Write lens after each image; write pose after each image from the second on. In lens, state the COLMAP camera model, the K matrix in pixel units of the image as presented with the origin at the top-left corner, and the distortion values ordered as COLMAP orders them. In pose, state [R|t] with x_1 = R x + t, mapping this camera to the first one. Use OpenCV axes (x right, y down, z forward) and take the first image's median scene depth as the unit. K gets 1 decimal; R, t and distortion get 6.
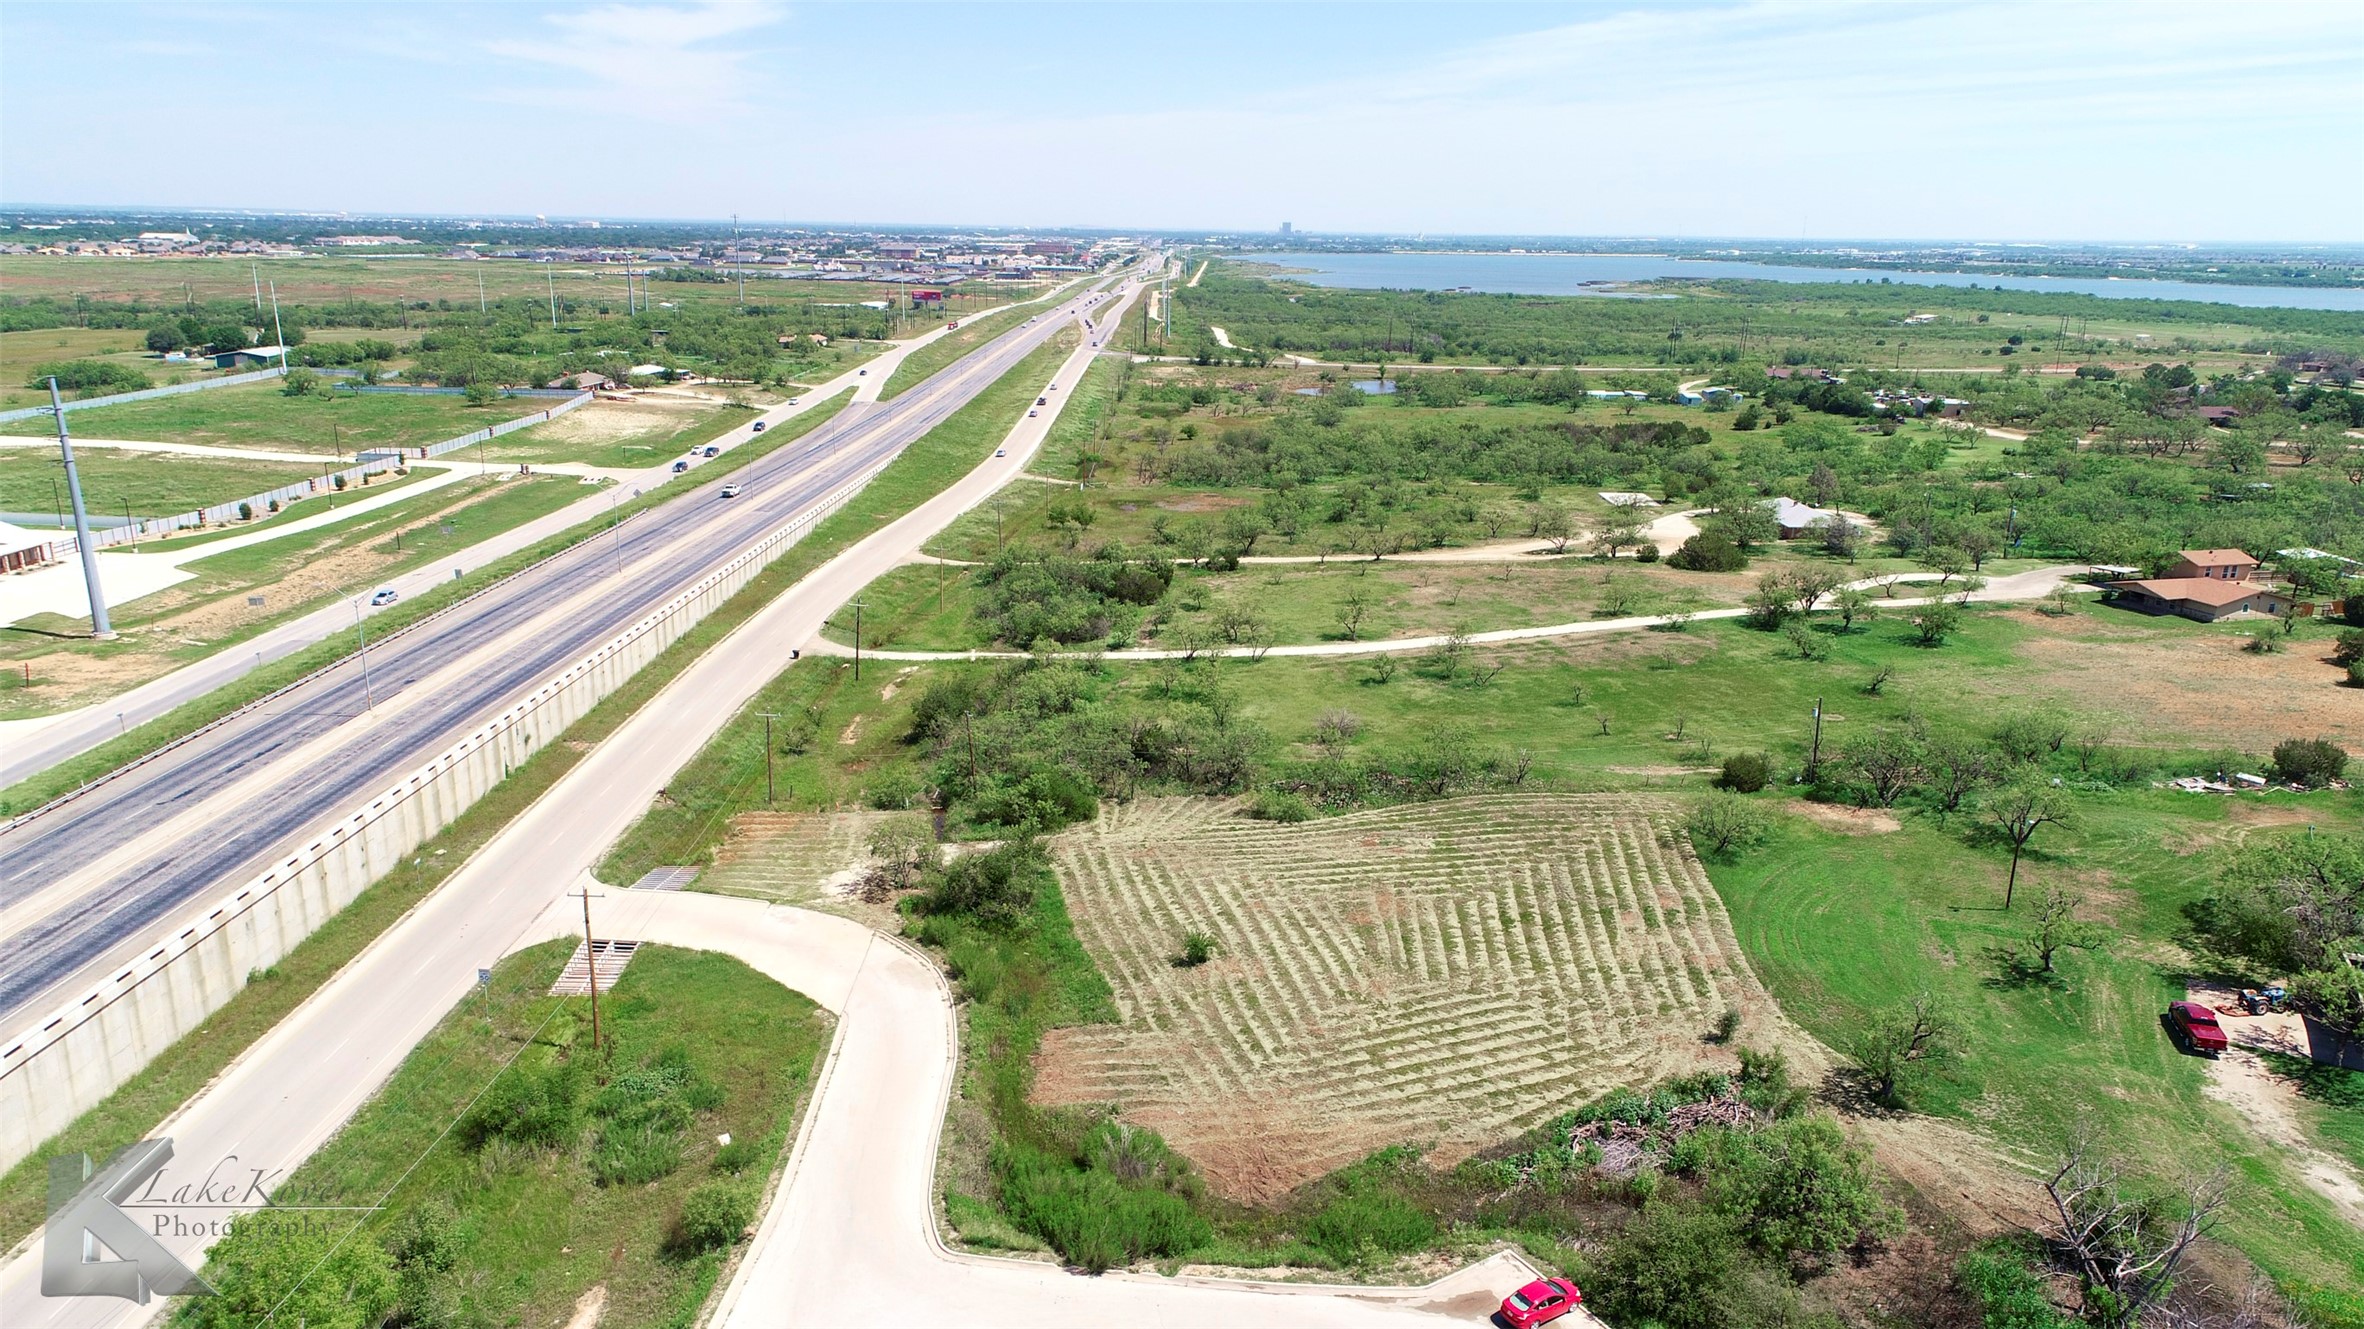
lens RADIAL K [[1573.3, 0, 1188.0], [0, 1573.3, 655.6], [0, 0, 1]] dist [0.034298, -0.004836]
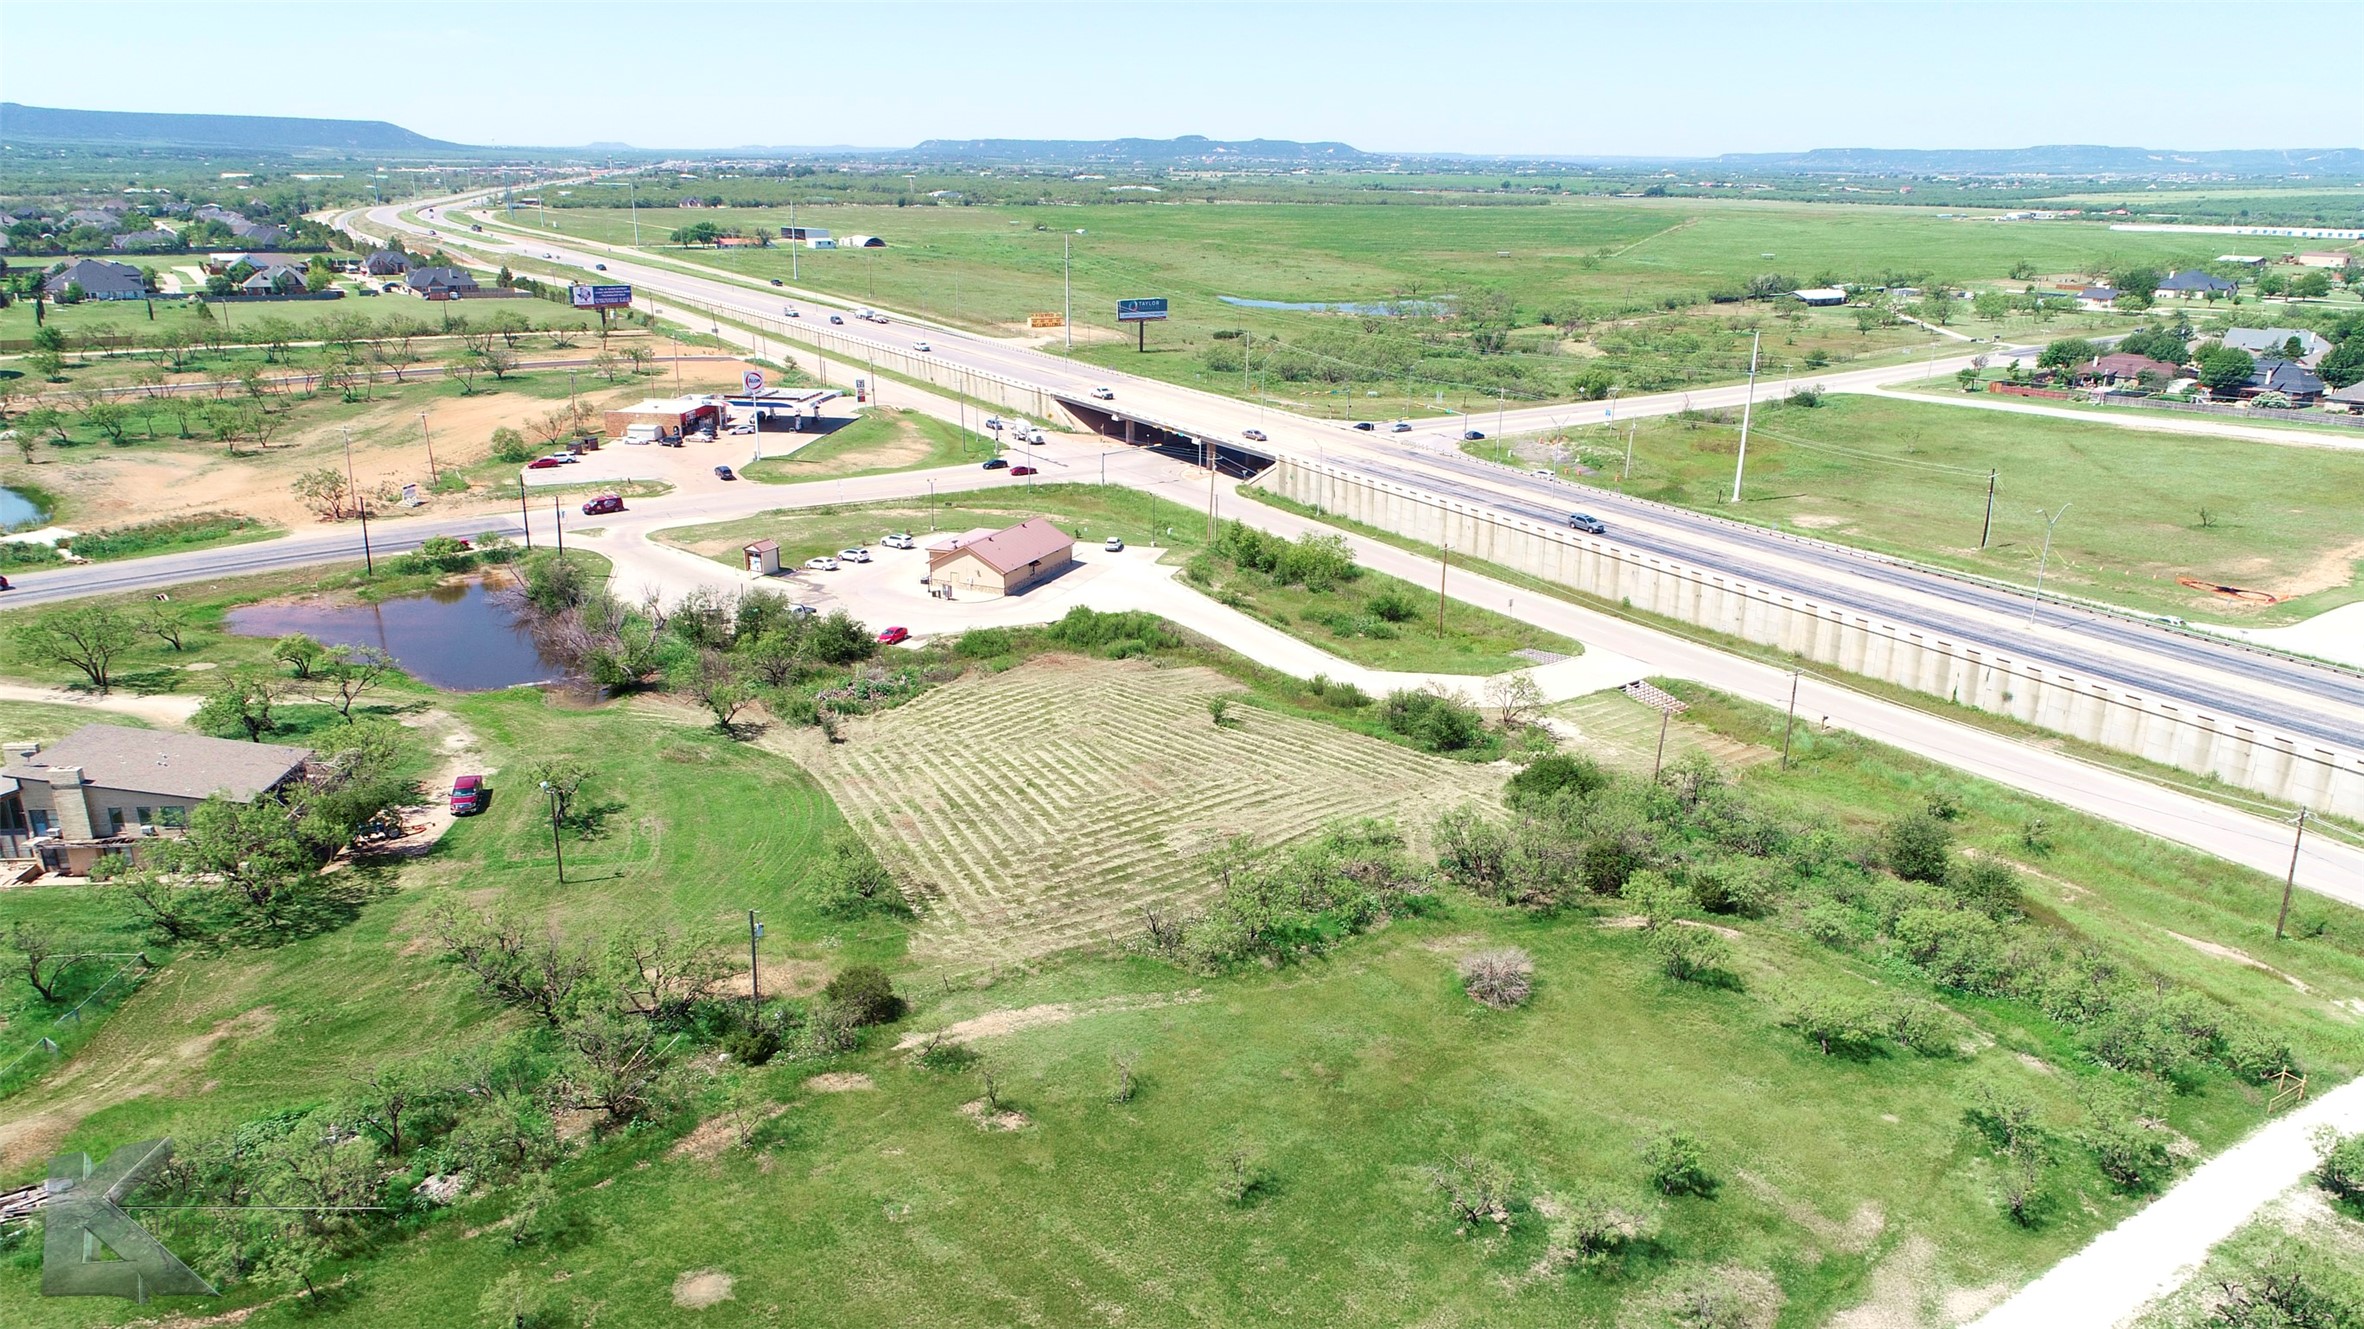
lens RADIAL K [[1573.3, 0, 1187.4], [0, 1573.3, 641.5], [0, 0, 1]] dist [0.034298, -0.004836]
pose [[-0.825949, 0.140363, -0.545992, 0.589833], [-0.175405, 0.856449, 0.485519, -0.397460], [0.535763, 0.496784, -0.682762, 1.481470]]
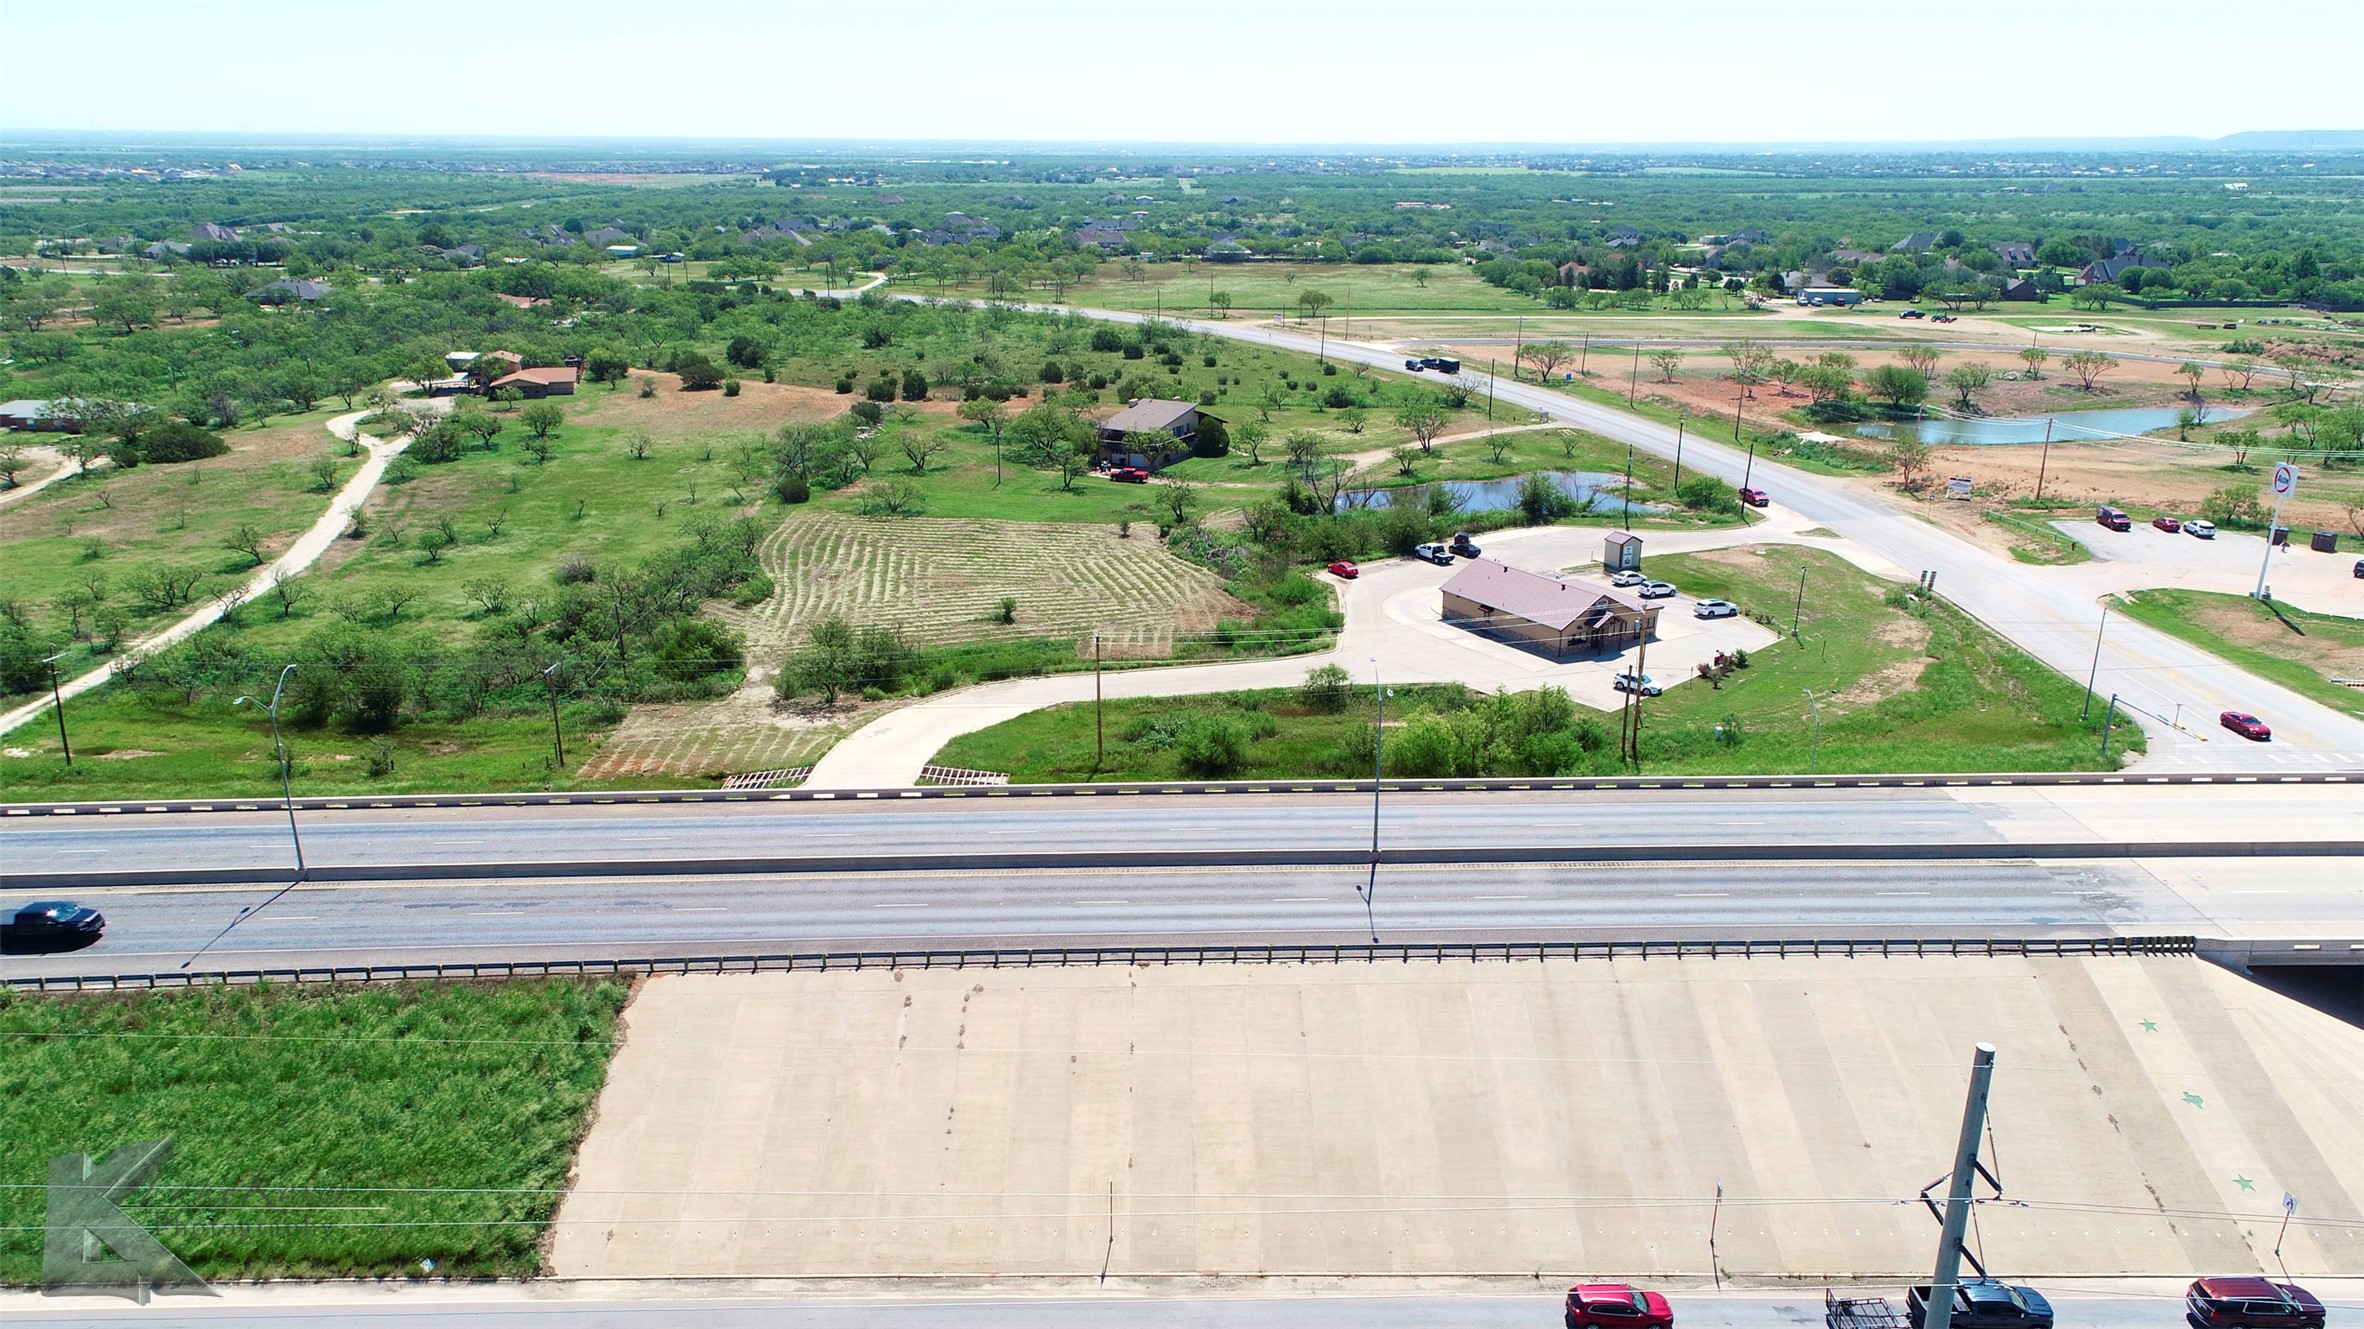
lens RADIAL K [[1573.3, 0, 1183.7], [0, 1573.3, 650.3], [0, 0, 1]] dist [0.034298, -0.004836]
pose [[-0.012676, -0.322902, 0.946347, -1.142980], [0.259880, 0.912836, 0.314949, -0.165802], [-0.965558, 0.249929, 0.072344, 0.590449]]
